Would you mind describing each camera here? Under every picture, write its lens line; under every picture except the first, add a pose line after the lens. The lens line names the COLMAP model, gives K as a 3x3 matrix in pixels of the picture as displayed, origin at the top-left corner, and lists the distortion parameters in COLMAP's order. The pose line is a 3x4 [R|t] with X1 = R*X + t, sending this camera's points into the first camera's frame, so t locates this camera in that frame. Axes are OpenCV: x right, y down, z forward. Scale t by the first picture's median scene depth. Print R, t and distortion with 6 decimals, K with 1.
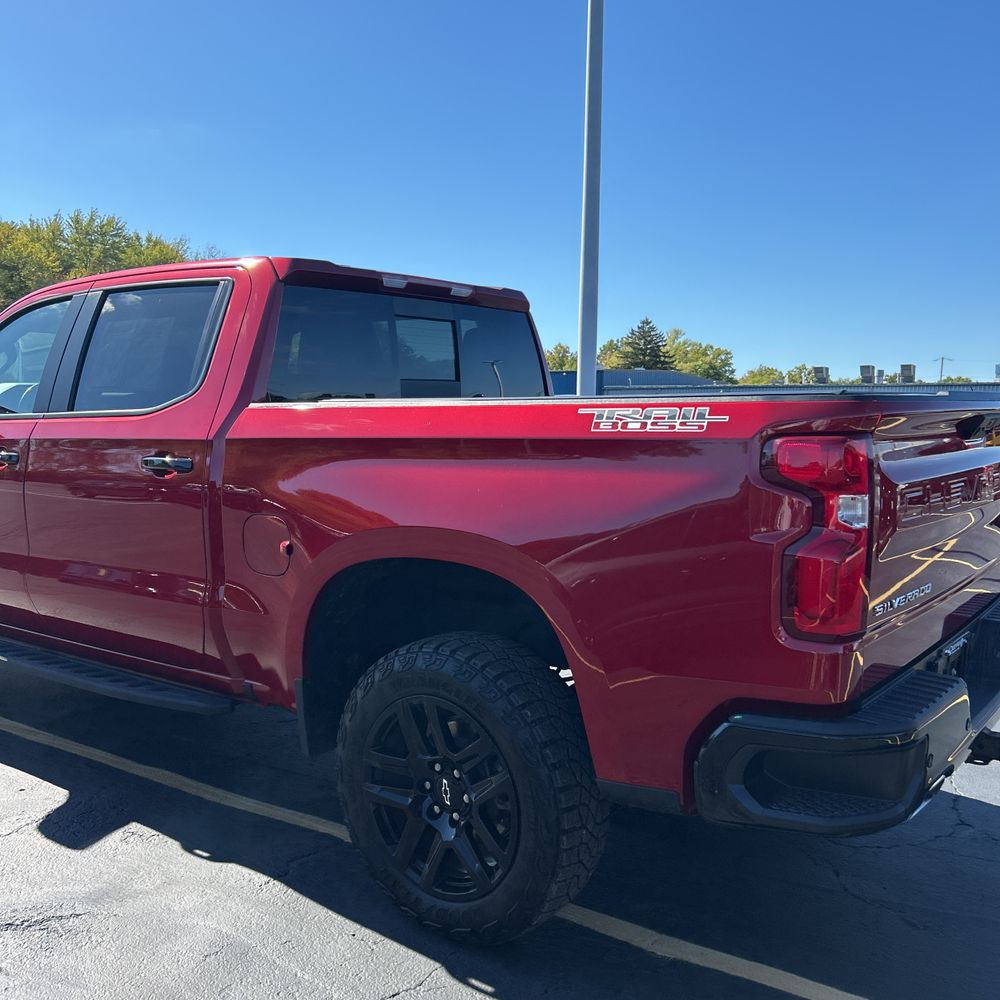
lens RADIAL K [[1018.8, 0, 497.4], [0, 1018.8, 482.7], [0, 0, 1]] dist [0.019544, -0.014305]
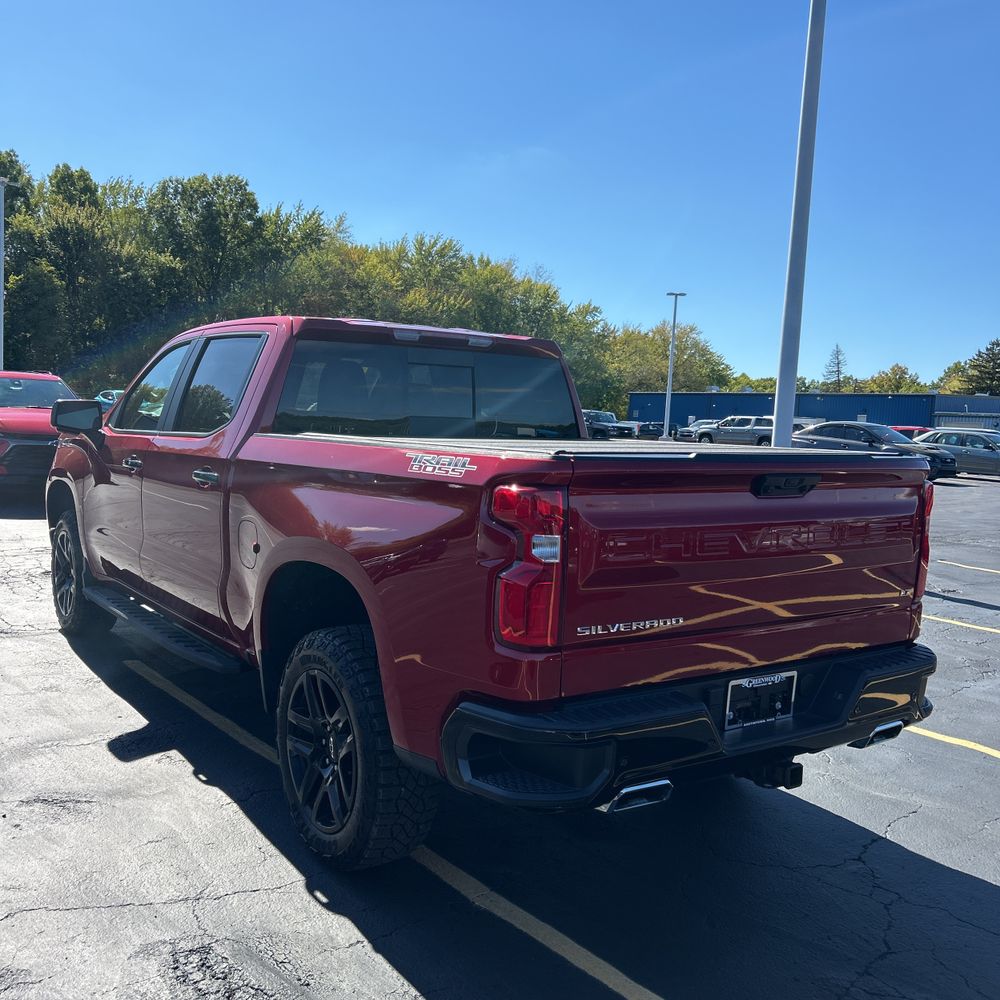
lens RADIAL K [[1013.3, 0, 500.0], [0, 1013.3, 500.0], [0, 0, 1]] dist [0.011687, -0.010643]
pose [[0.954164, 0.064576, -0.292235, 0.494518], [-0.064717, 0.997861, 0.009195, -0.029479], [0.292204, 0.010139, 0.956302, -0.145947]]
